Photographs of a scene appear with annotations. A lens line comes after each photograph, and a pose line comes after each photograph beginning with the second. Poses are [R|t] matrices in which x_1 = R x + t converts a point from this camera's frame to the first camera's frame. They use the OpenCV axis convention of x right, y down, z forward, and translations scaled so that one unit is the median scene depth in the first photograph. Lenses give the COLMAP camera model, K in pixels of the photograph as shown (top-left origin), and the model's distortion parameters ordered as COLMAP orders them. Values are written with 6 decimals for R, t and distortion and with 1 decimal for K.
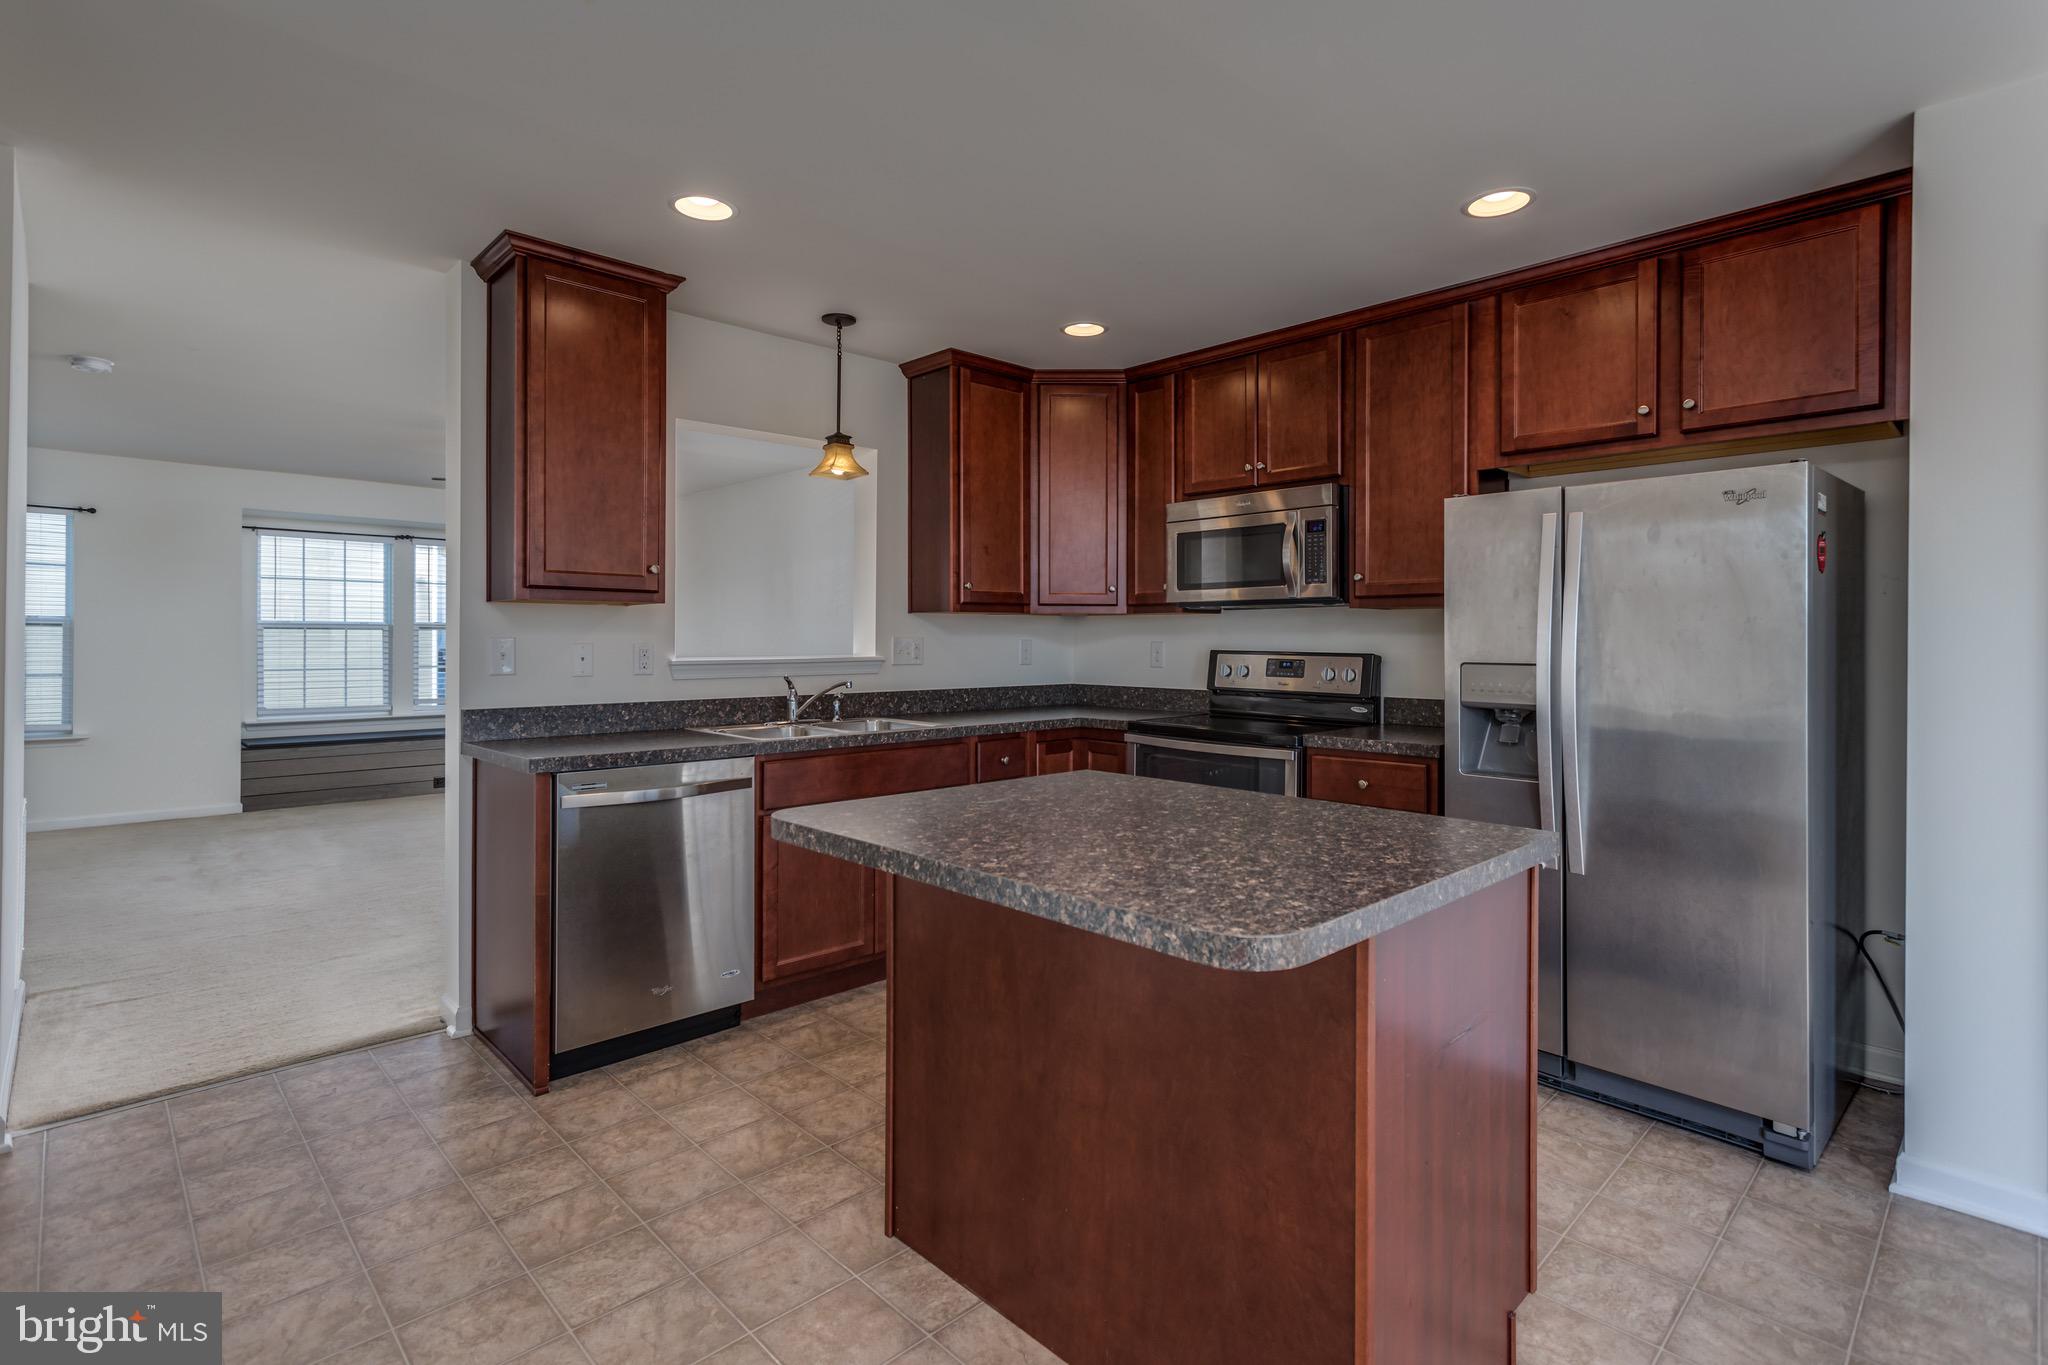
lens RADIAL K [[973.1, 0, 1017.1], [0, 973.1, 643.9], [0, 0, 1]] dist [-0.002767, 0.000381]
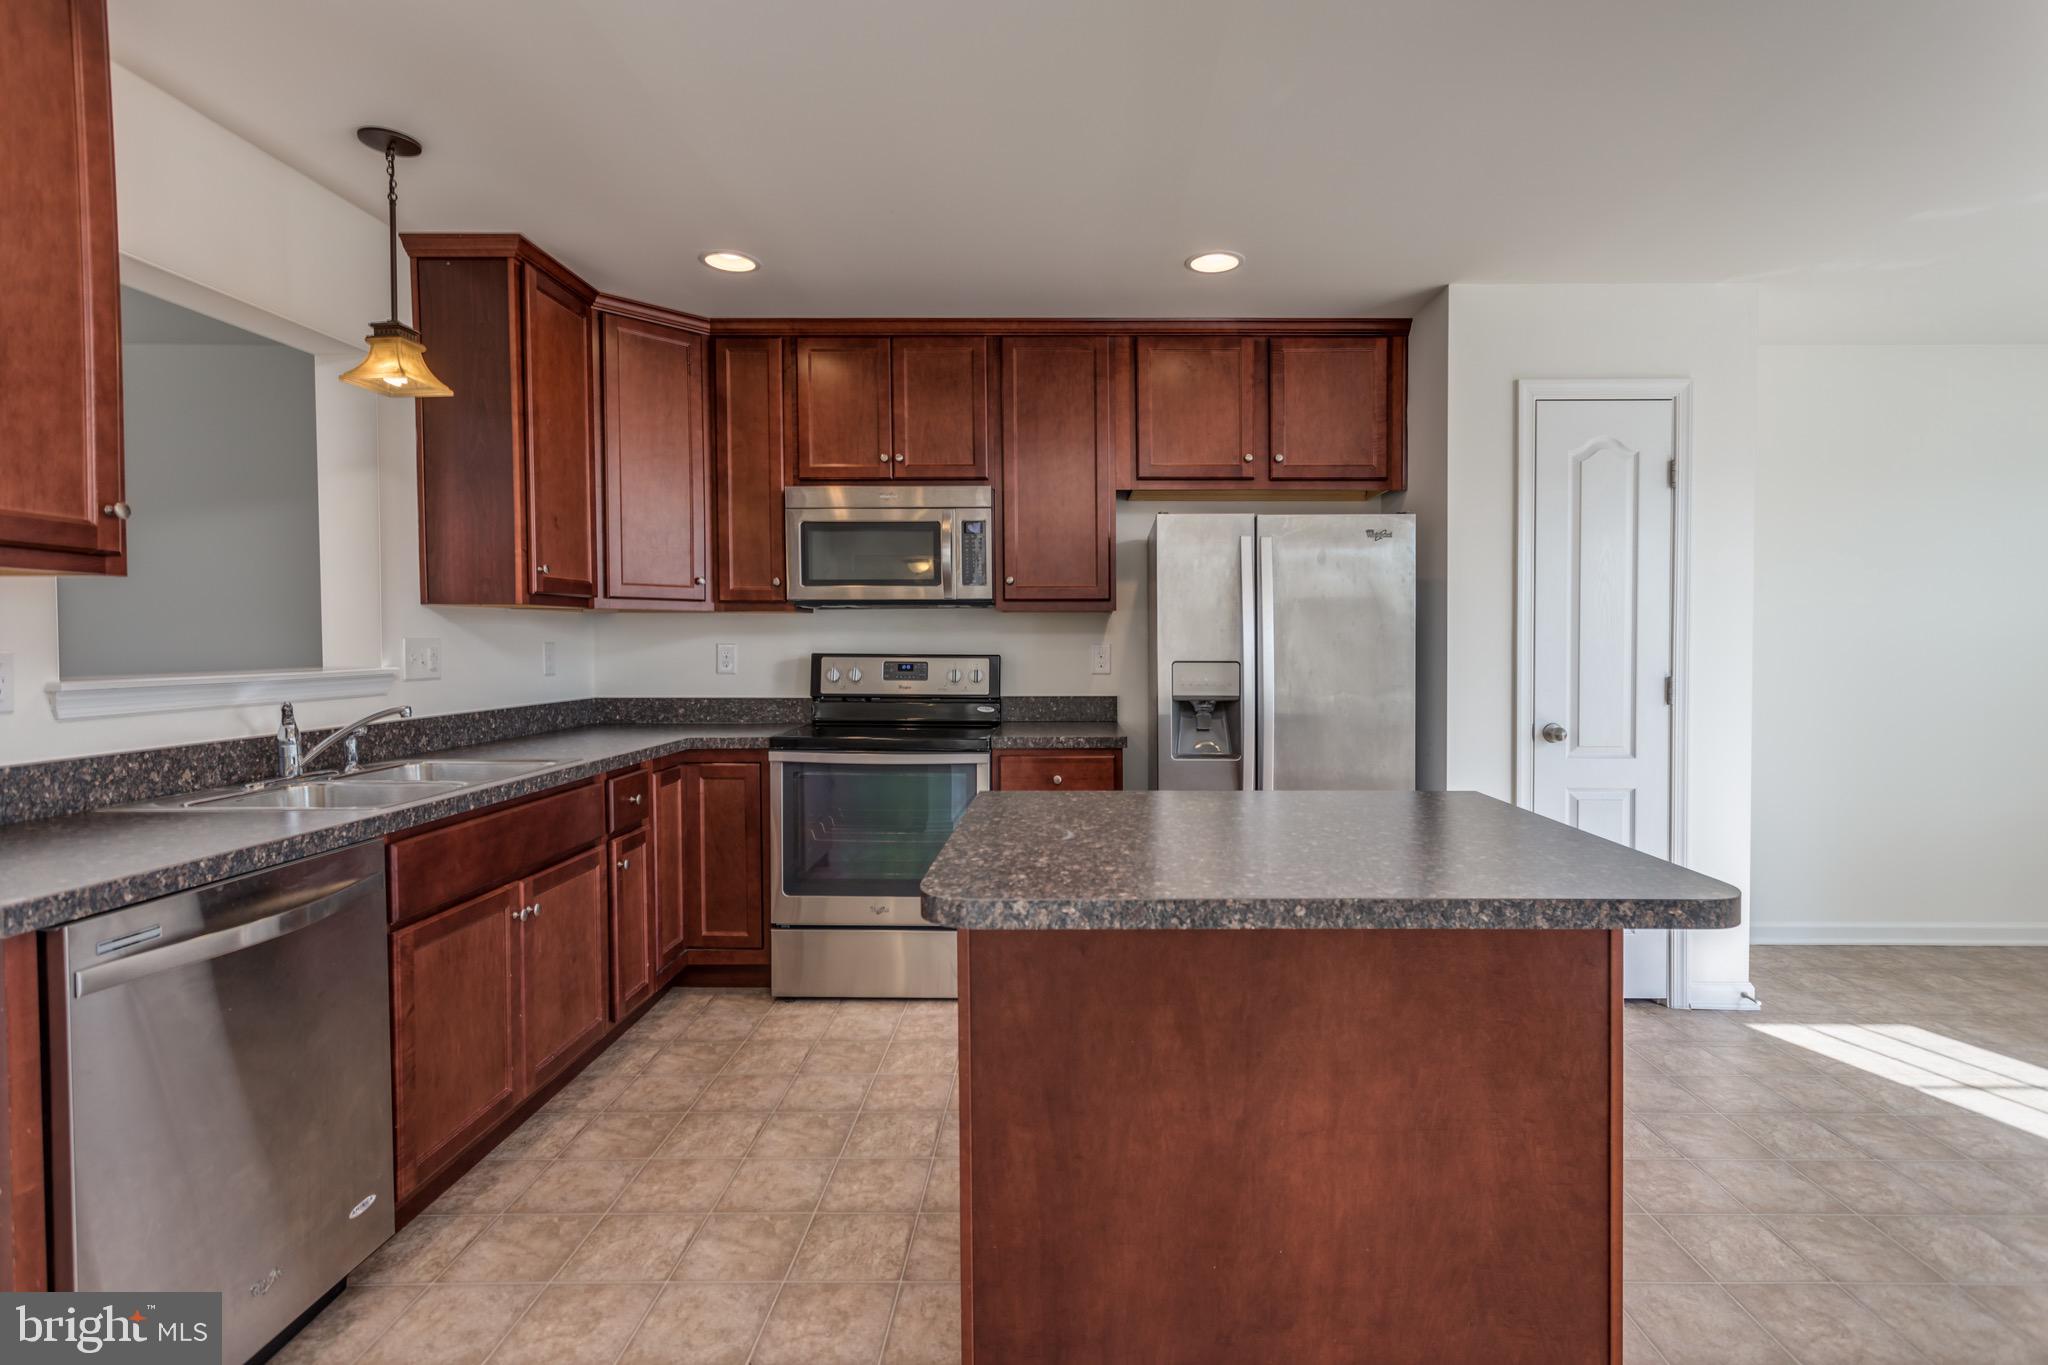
lens RADIAL K [[990.6, 0, 1028.0], [0, 990.6, 665.9], [0, 0, 1]] dist [0.001268, 0.000624]
pose [[0.694060, -0.020509, 0.719625, -0.381919], [0.005632, 0.999718, 0.023060, -0.002408], [-0.719895, -0.011952, 0.693980, 0.250351]]
